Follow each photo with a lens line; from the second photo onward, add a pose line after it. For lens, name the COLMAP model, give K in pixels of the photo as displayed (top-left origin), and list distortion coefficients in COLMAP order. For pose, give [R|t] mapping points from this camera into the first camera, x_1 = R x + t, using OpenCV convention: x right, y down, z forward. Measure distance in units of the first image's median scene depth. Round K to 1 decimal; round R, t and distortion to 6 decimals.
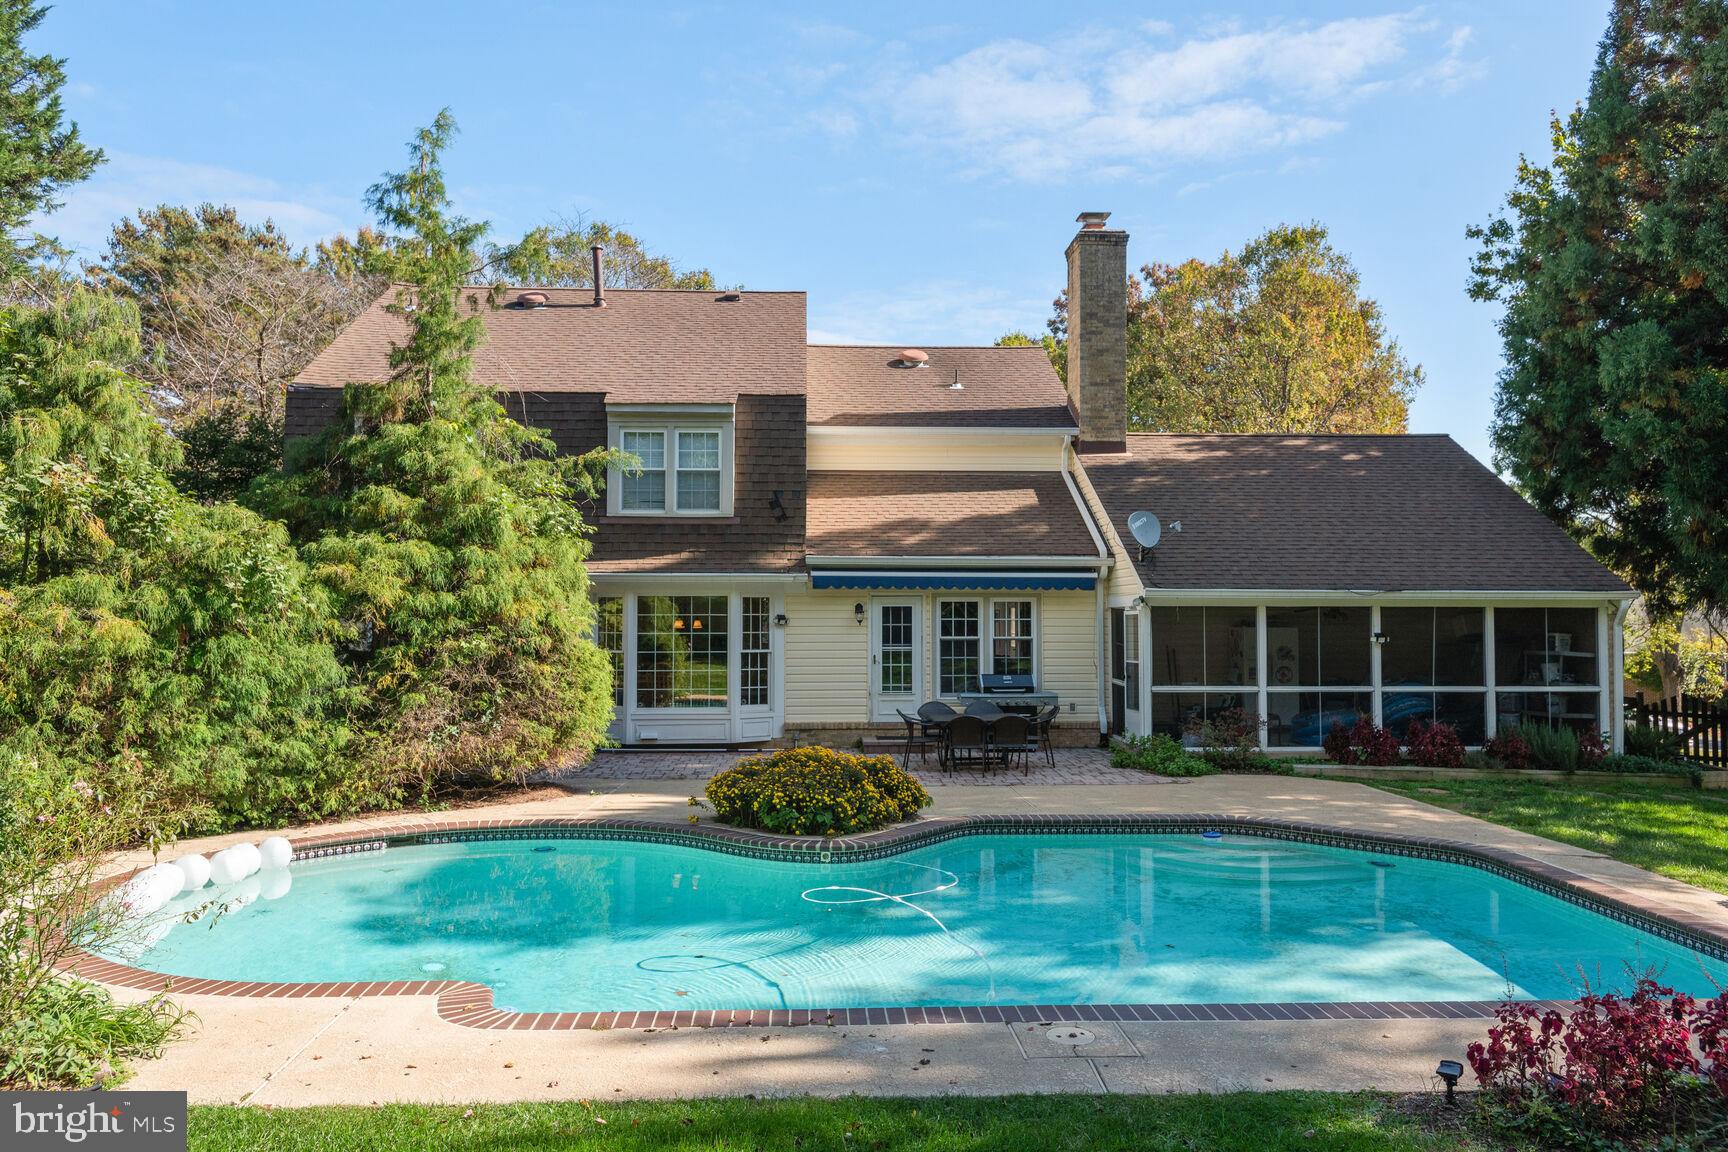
lens RADIAL K [[1240.2, 0, 868.9], [0, 1240.2, 576.1], [0, 0, 1]] dist [0.044257, -0.047963]
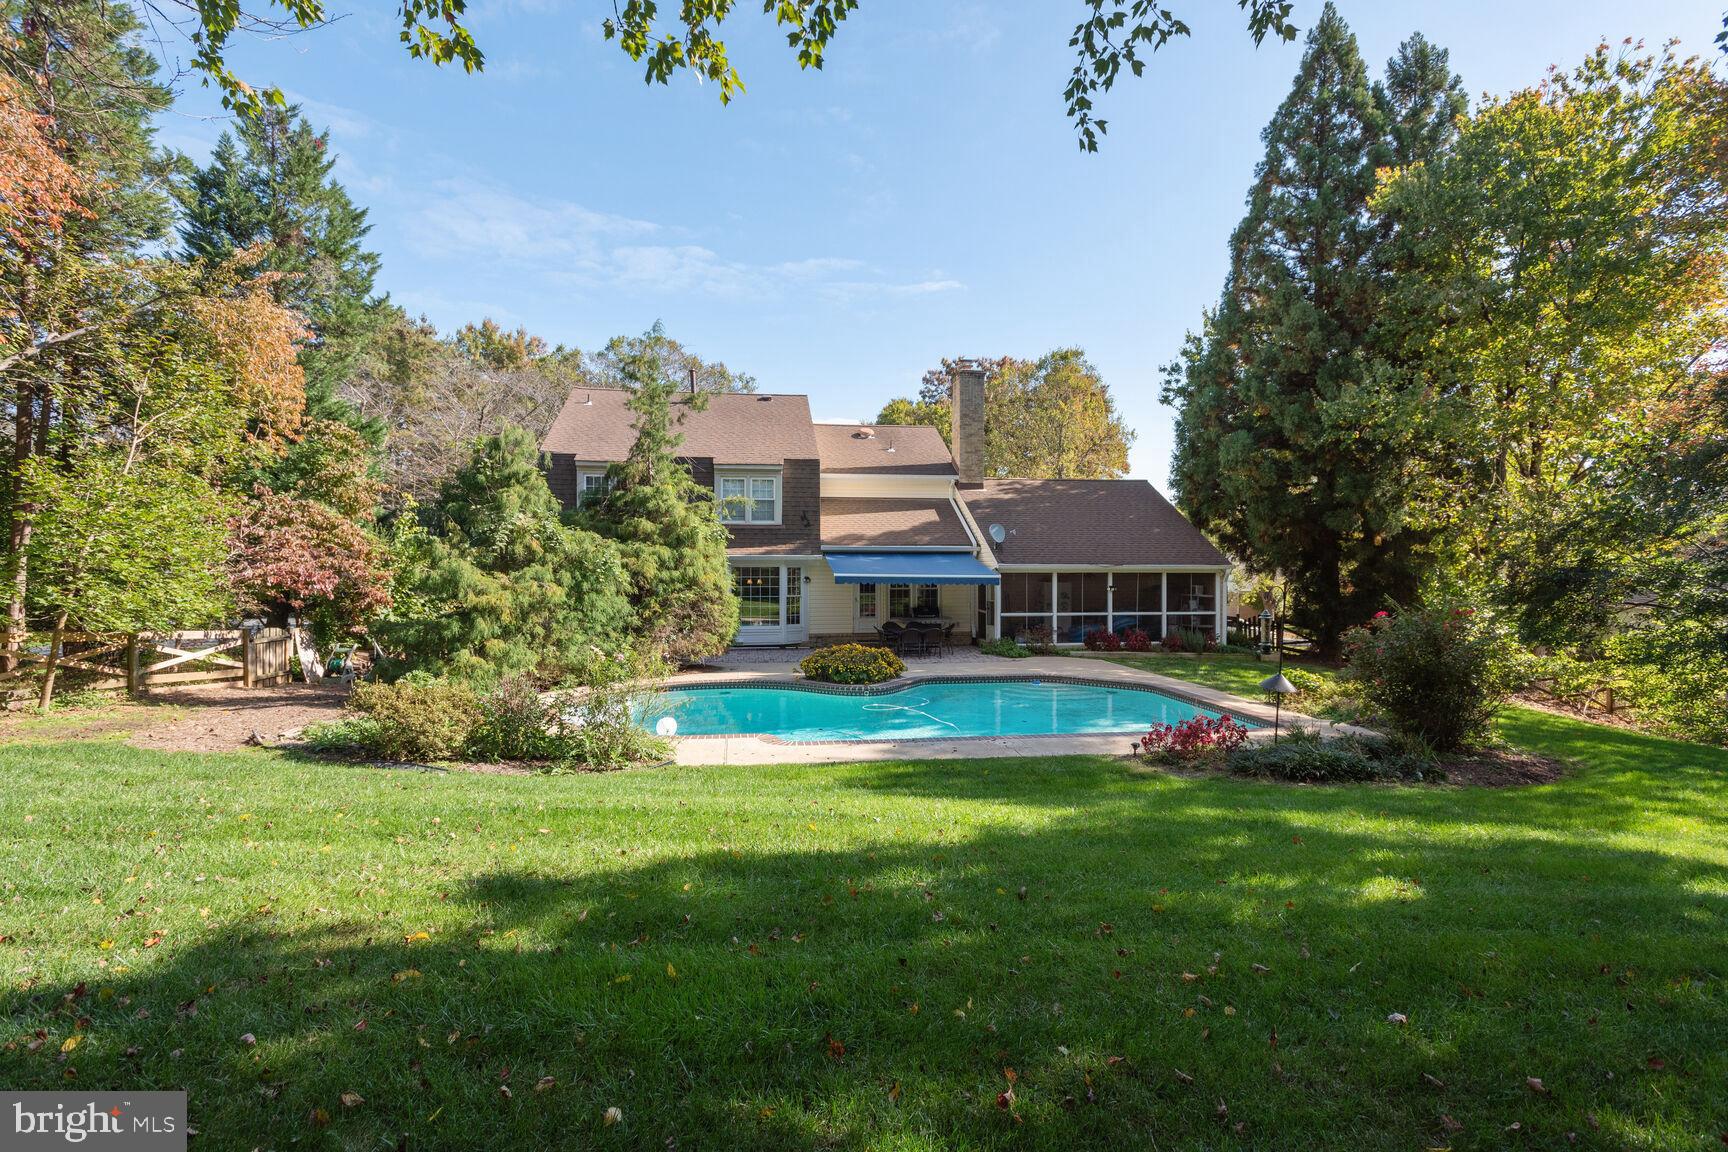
lens RADIAL K [[806.0, 0, 866.4], [0, 806.0, 575.4], [0, 0, 1]] dist [0.018975, -0.005472]
pose [[0.995305, -0.001641, 0.096770, -0.107734], [-0.002611, 0.999037, 0.043802, -0.026657], [-0.096749, -0.043849, 0.994342, -0.248543]]
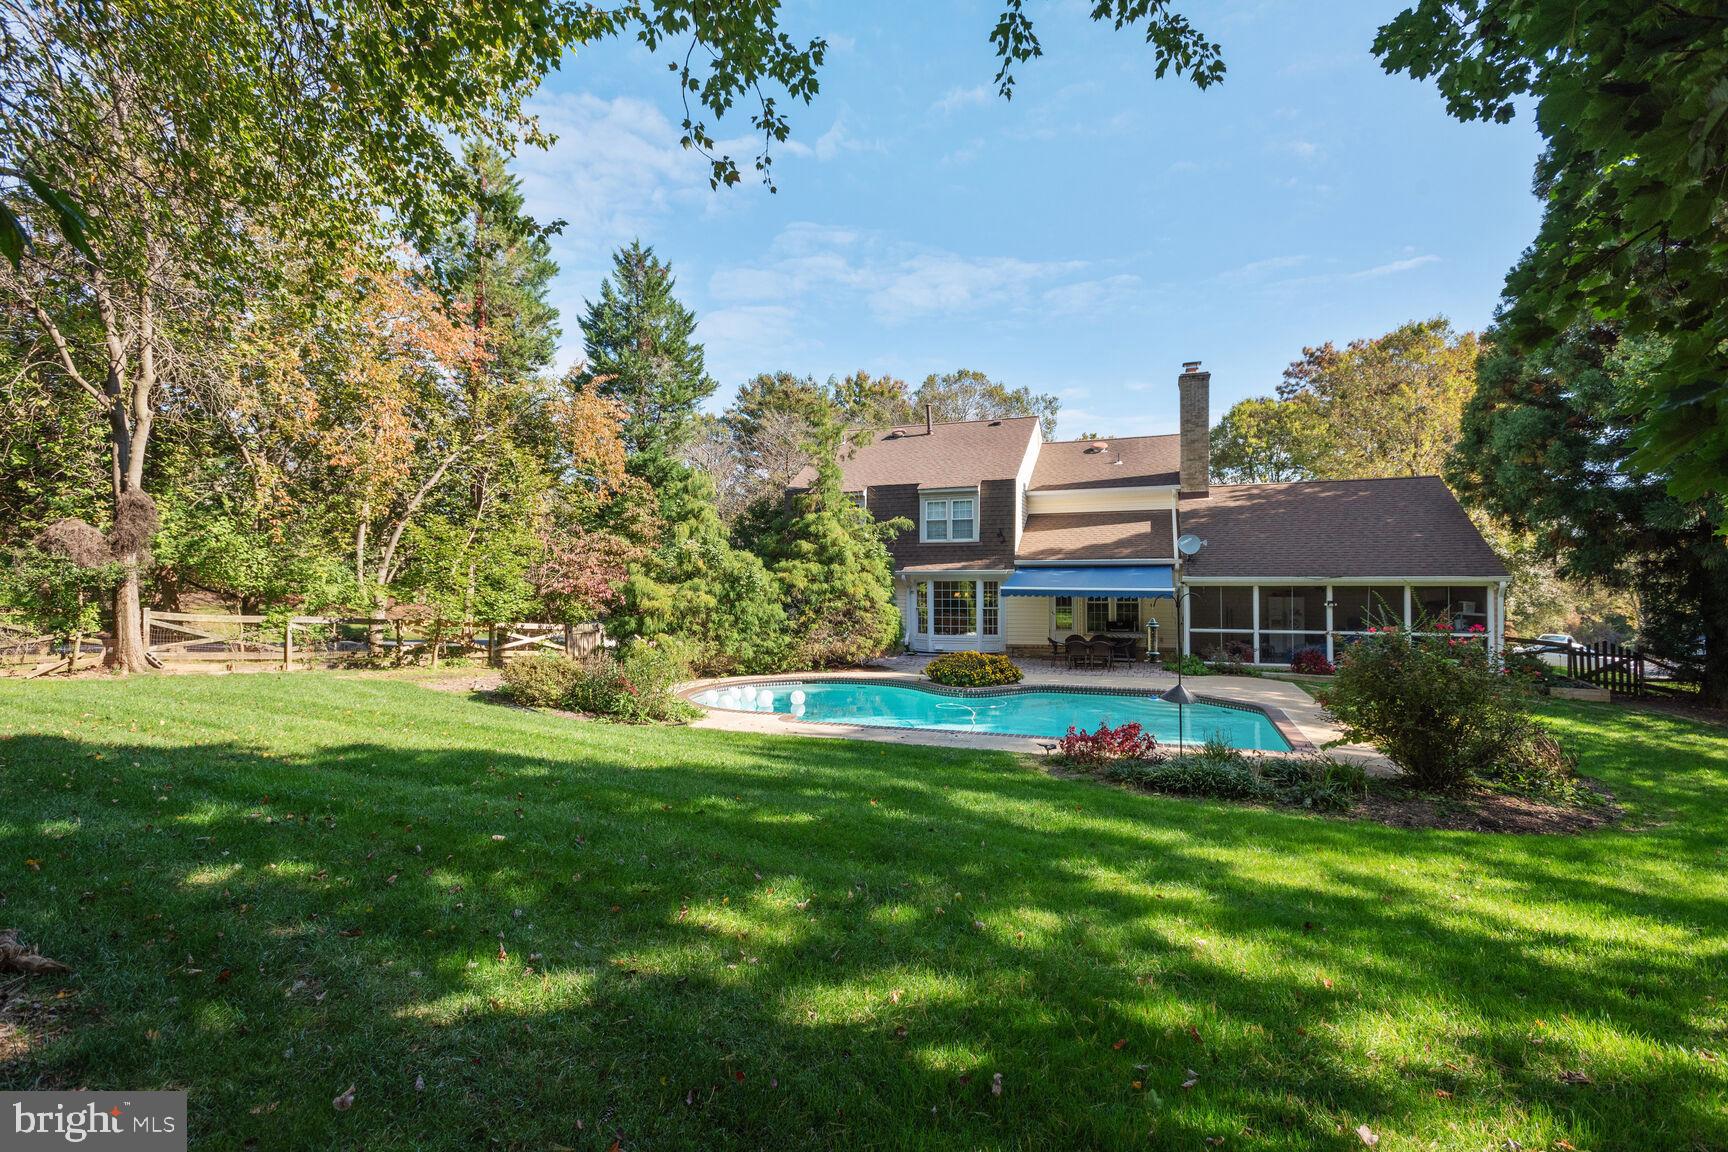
lens RADIAL K [[806.0, 0, 866.4], [0, 806.0, 575.4], [0, 0, 1]] dist [0.018975, -0.005472]
pose [[0.920233, -0.007077, -0.391308, 0.253524], [0.015647, 0.999702, 0.018716, -0.021873], [0.391059, -0.023346, 0.920069, -0.305188]]
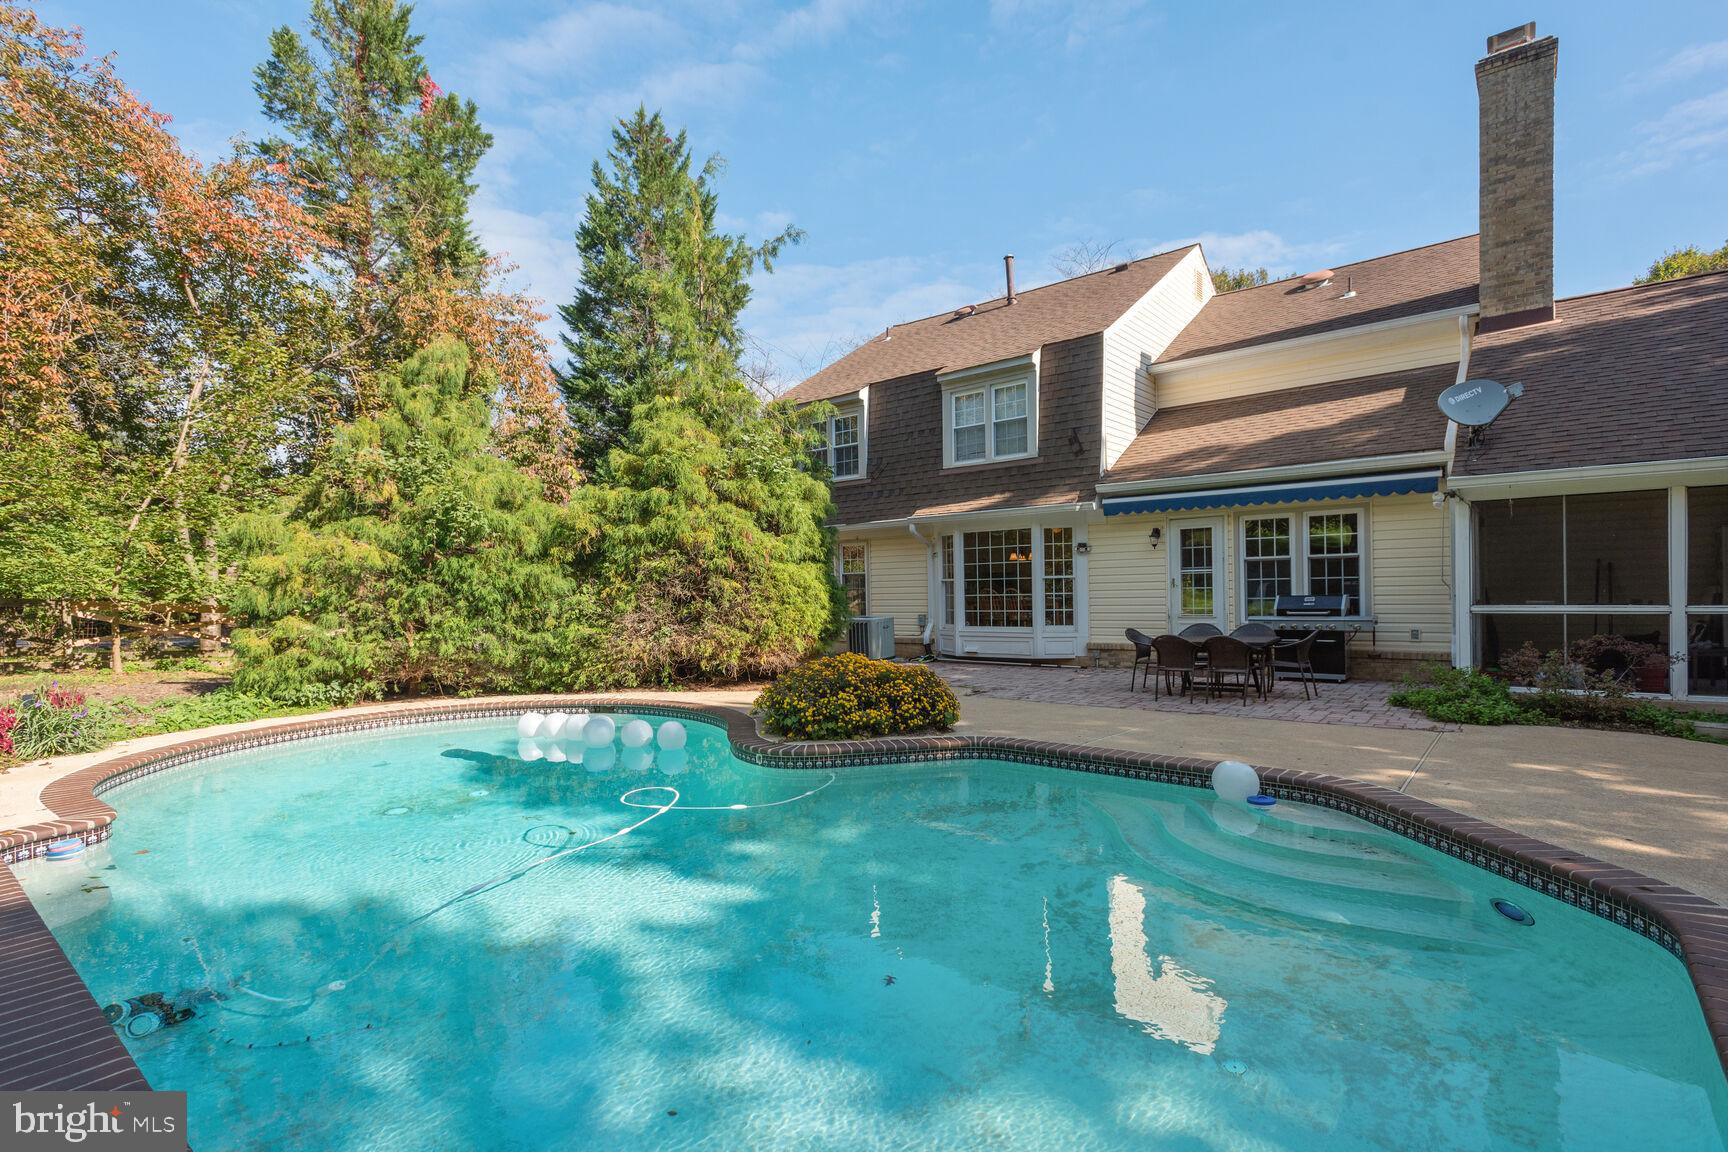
lens RADIAL K [[830.2, 0, 856.6], [0, 830.2, 603.0], [0, 0, 1]] dist [0.015768, 0.000148]
pose [[0.736995, -0.003997, -0.675887, 0.294811], [0.043102, 0.998225, 0.041096, 0.048811], [0.674523, -0.059419, 0.735859, 0.358423]]
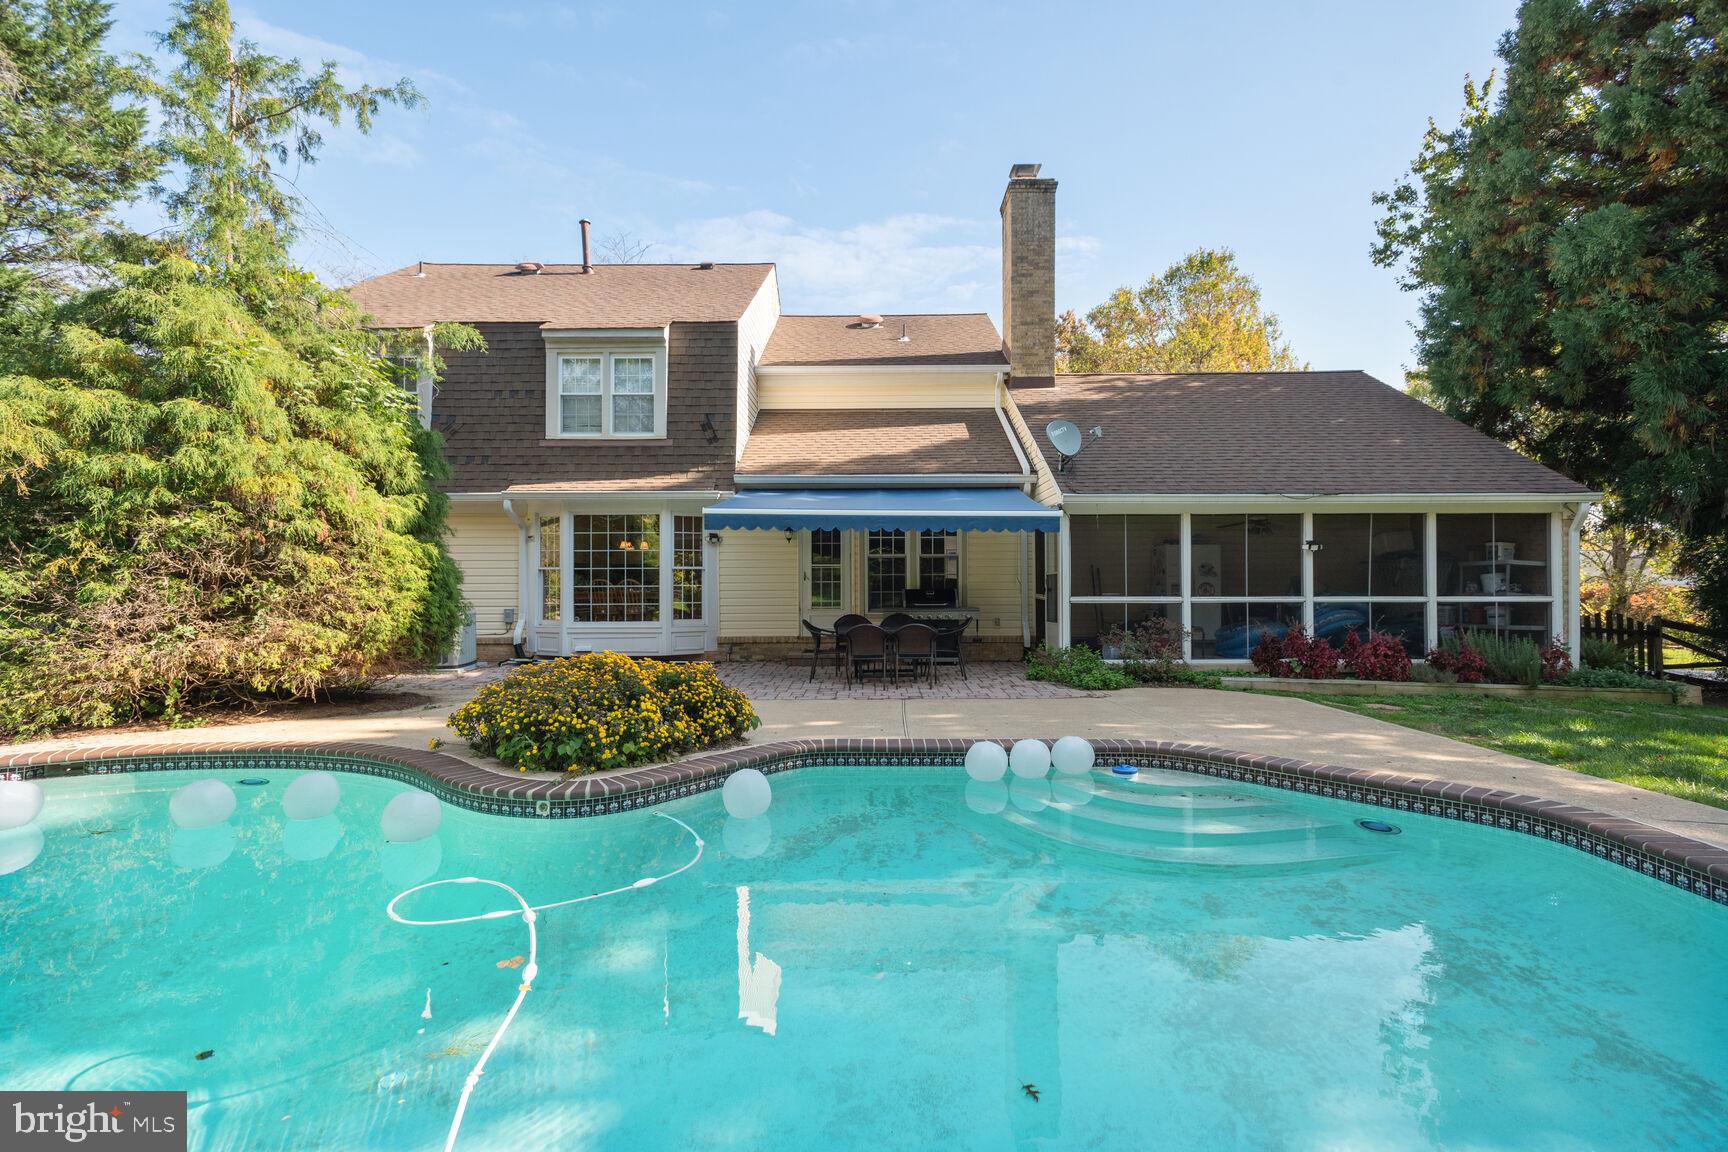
lens RADIAL K [[802.8, 0, 865.3], [0, 802.8, 578.7], [0, 0, 1]] dist [0.017490, -0.000887]
pose [[0.998064, -0.003864, -0.062068, 0.105693], [0.005490, 0.999646, 0.026046, 0.056596], [0.061945, -0.026337, 0.997732, 0.360408]]
